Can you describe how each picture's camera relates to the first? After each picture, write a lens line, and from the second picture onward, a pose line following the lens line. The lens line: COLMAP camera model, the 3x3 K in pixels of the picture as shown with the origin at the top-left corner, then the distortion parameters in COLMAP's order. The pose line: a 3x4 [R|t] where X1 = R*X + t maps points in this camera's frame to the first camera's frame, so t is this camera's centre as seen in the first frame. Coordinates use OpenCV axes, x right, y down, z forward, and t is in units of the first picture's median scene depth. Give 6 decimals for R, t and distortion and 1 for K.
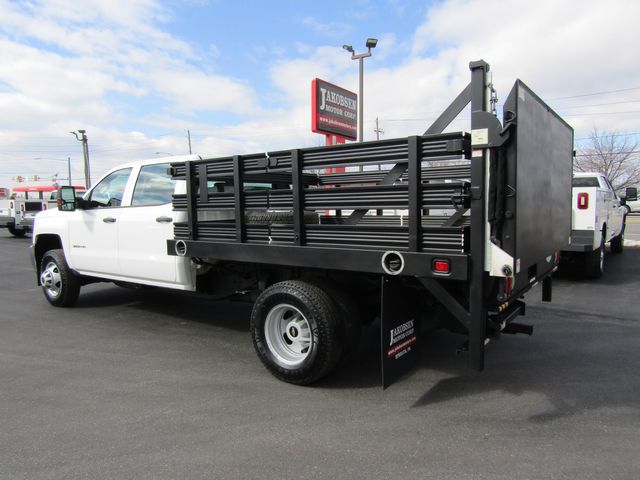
lens RADIAL K [[456.6, 0, 320.0], [0, 456.6, 240.0], [0, 0, 1]] dist [0.003843, 0.001686]
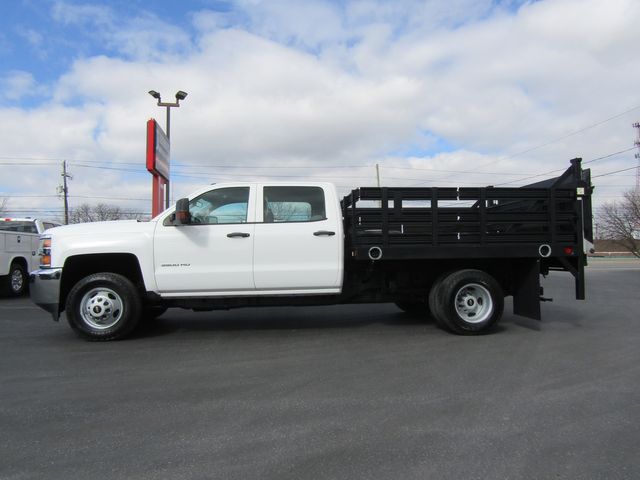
lens RADIAL K [[419.7, 0, 350.7], [0, 419.7, 252.8], [0, 0, 1]] dist [-0.004883, -0.001040]
pose [[0.728831, 0.000154, 0.684694, -1.293069], [0.057018, 0.996513, -0.060916, 0.093921], [-0.682316, 0.083437, 0.726280, 0.216392]]
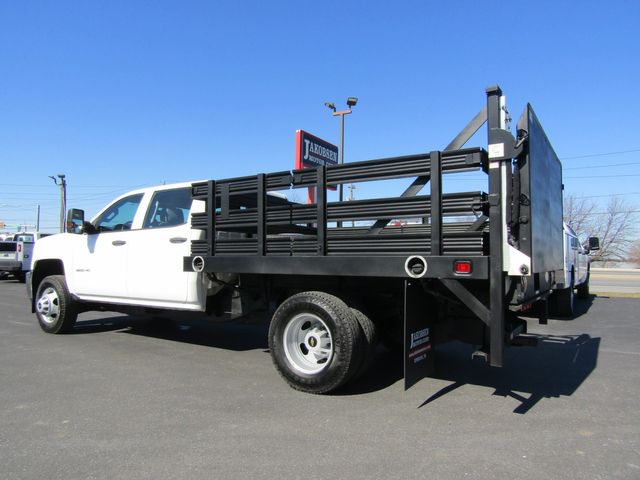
lens RADIAL K [[455.0, 0, 320.0], [0, 455.0, 240.0], [0, 0, 1]] dist [-0.007891, 0.001179]
pose [[0.997831, 0.019665, 0.062819, -0.107192], [-0.012045, 0.992766, -0.119457, 0.093293], [-0.064714, 0.118441, 0.990850, -0.047808]]
